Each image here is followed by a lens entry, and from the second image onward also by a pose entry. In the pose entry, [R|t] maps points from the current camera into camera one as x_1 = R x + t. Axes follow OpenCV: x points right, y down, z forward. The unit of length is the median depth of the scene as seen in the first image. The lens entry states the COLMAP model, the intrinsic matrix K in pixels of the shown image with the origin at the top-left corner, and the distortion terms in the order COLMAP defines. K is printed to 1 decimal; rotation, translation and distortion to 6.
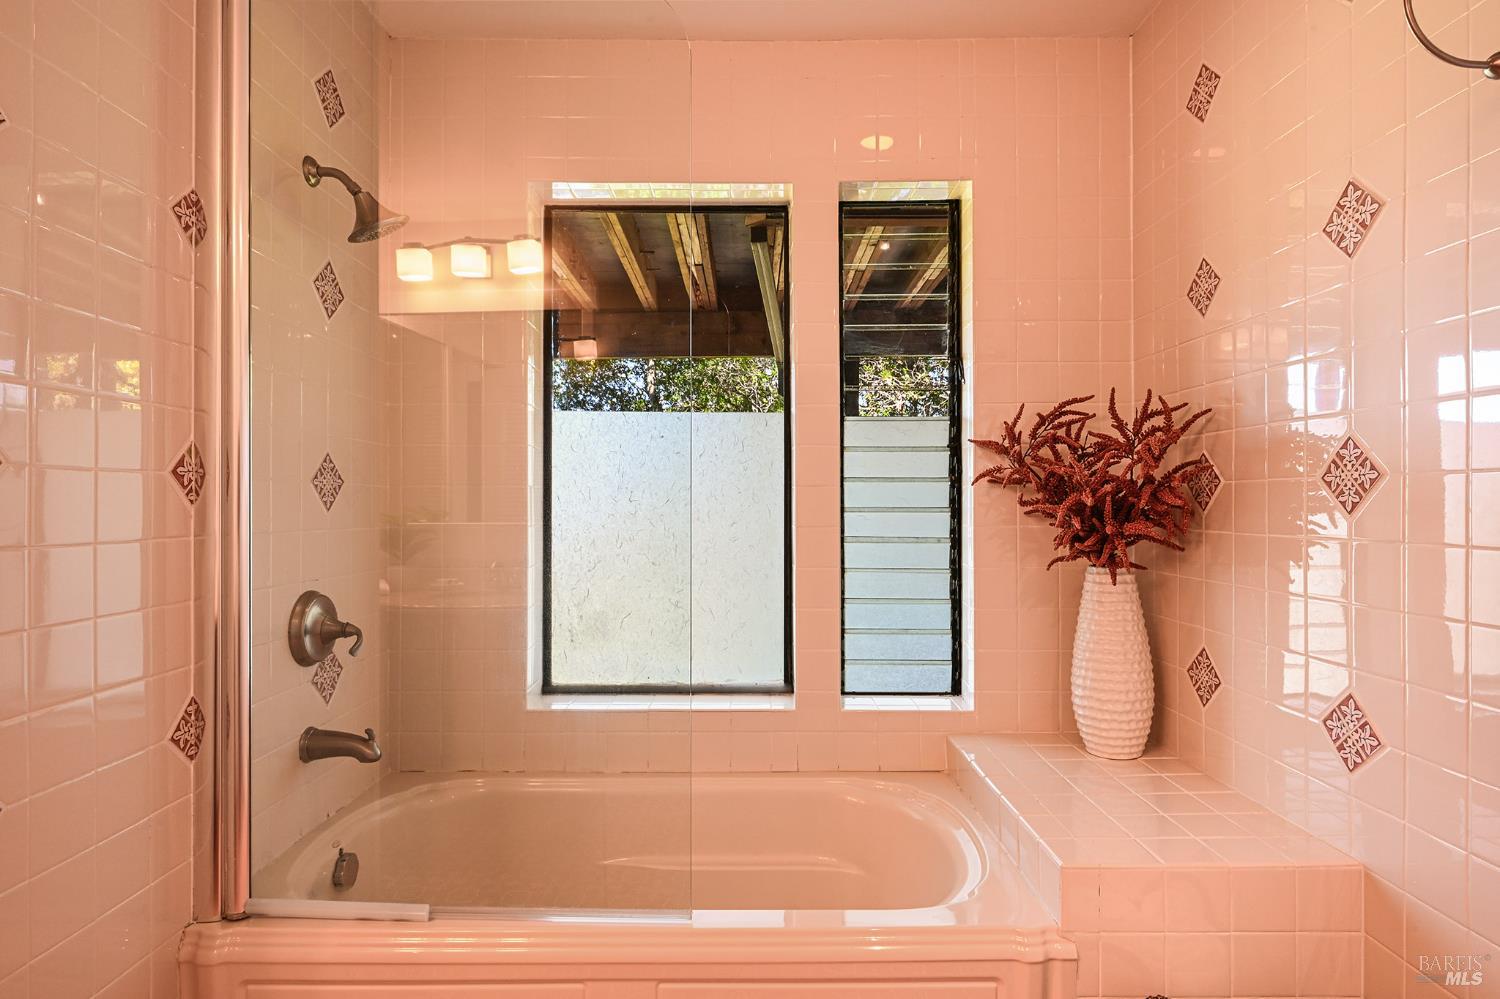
lens RADIAL K [[822.1, 0, 750.5], [0, 822.1, 507.6], [0, 0, 1]] dist [0.000453, -0.000048]
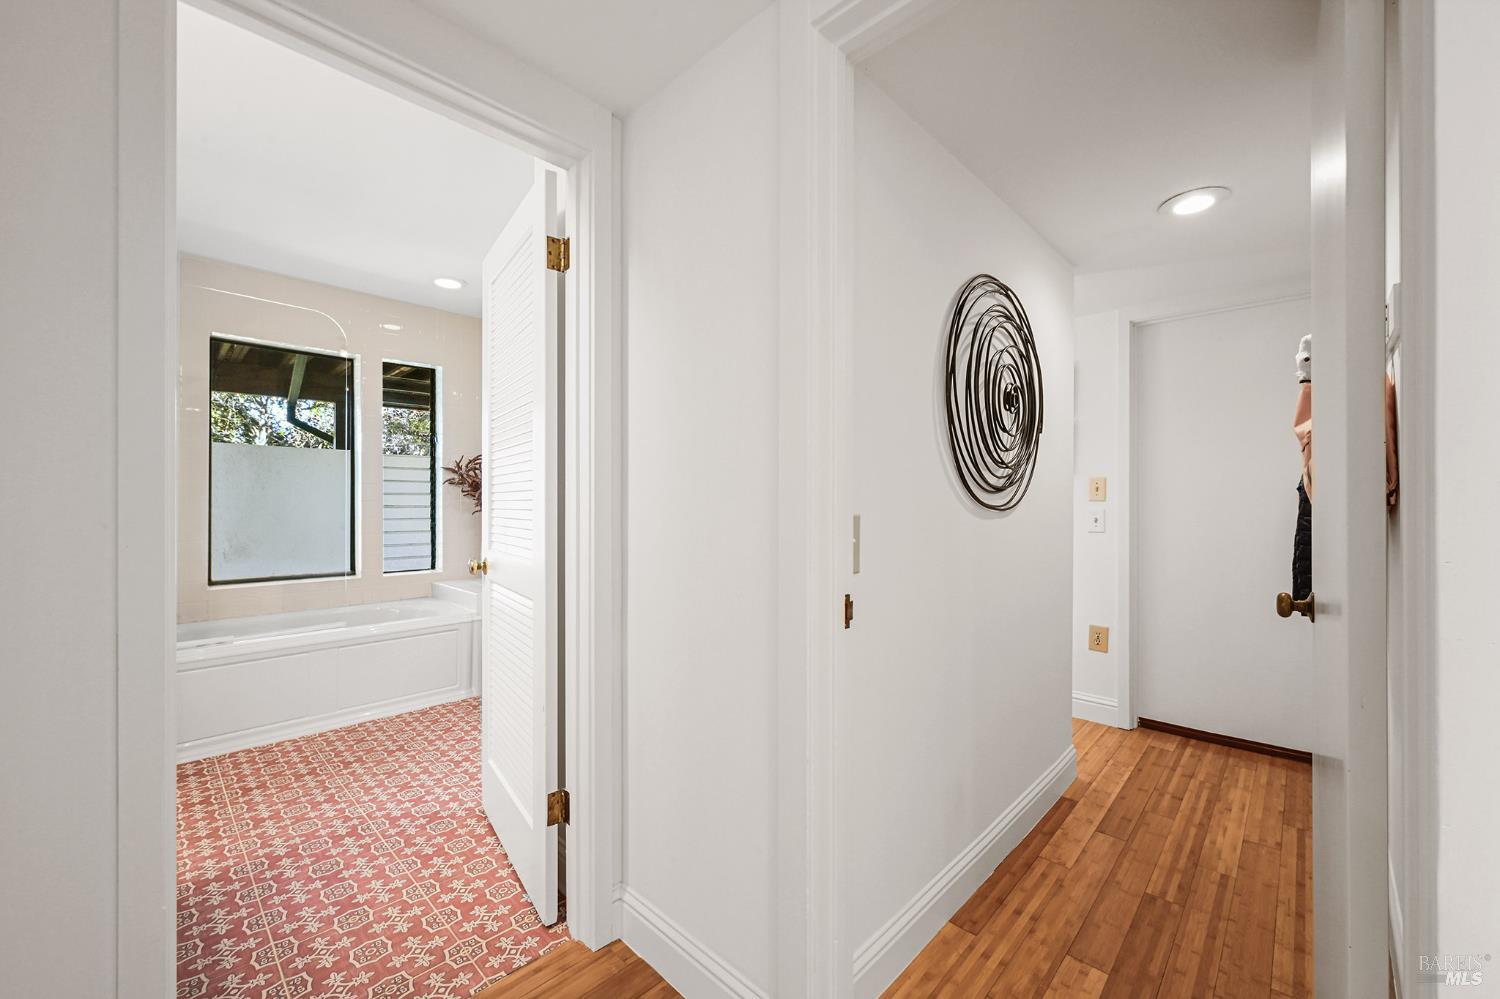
lens RADIAL K [[592.5, 0, 750.0], [0, 592.5, 499.5], [0, 0, 1]] dist [0.002075, -0.000072]
pose [[0.700448, 0.002124, 0.713700, -0.386252], [-0.002457, 0.999997, -0.000565, 0.018972], [-0.713699, -0.001358, 0.700451, -1.009345]]
